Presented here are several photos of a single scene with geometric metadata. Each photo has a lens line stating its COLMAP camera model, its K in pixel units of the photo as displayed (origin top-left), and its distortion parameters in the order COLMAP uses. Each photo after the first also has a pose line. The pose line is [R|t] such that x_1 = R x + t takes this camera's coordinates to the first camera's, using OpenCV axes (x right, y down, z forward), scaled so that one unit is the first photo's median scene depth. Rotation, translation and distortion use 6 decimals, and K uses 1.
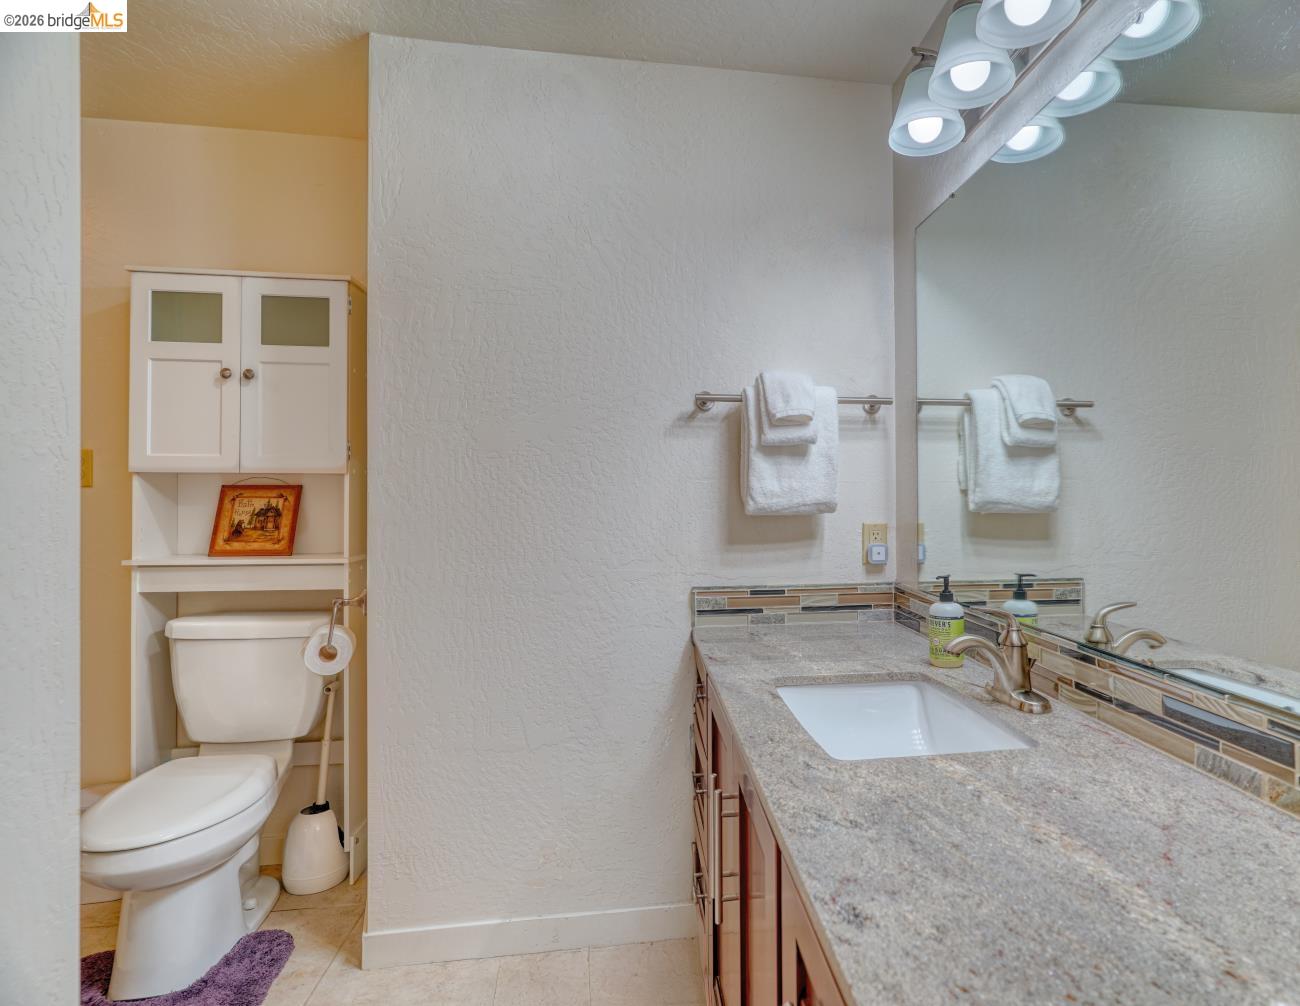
lens RADIAL K [[688.0, 0, 650.8], [0, 688.0, 497.0], [0, 0, 1]] dist [-0.000796, 0.000208]
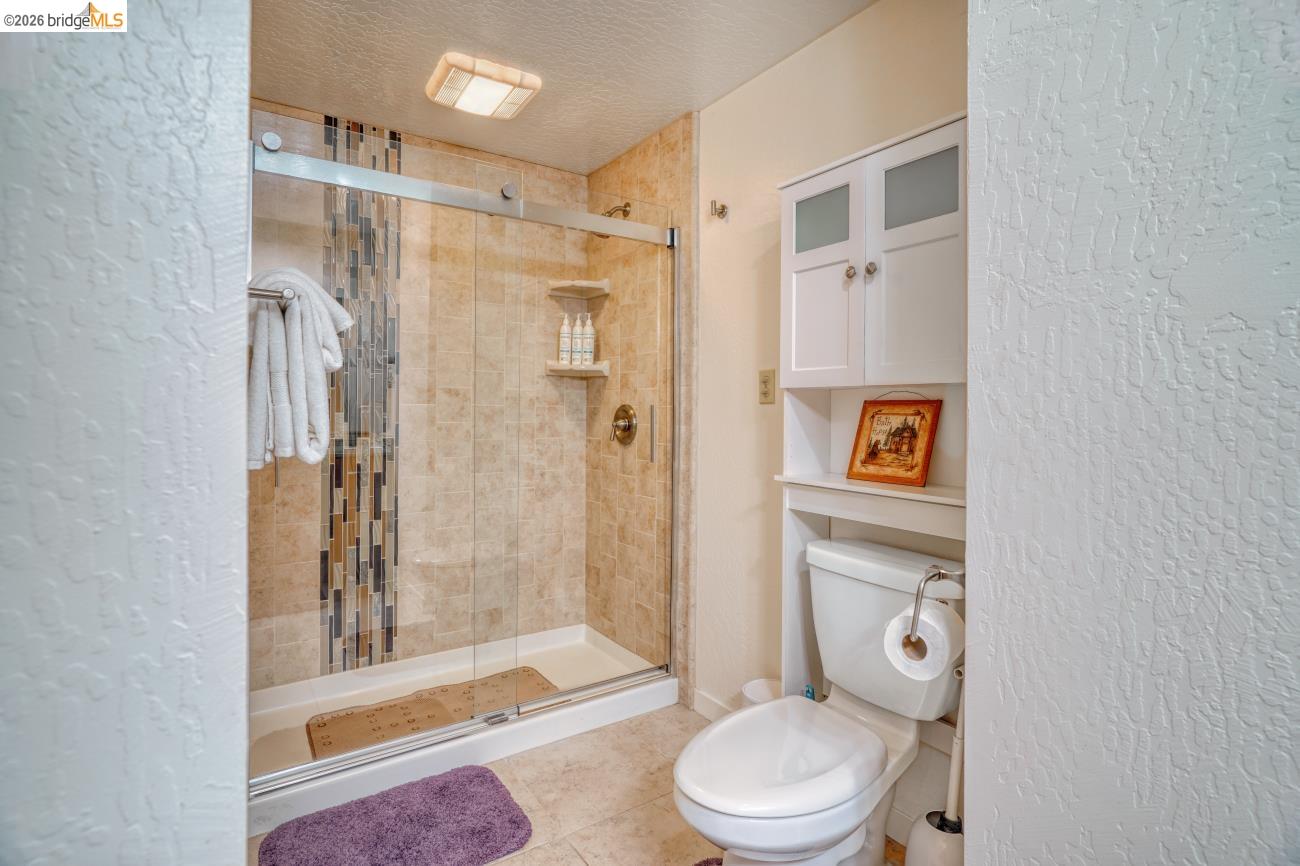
lens RADIAL K [[631.8, 0, 672.8], [0, 631.8, 410.2], [0, 0, 1]] dist [-0.005322, 0.000550]
pose [[0.536408, 0.003069, -0.843953, -0.058451], [-0.007921, 0.999968, -0.001399, -0.001611], [0.843921, 0.007435, 0.536415, 0.362779]]
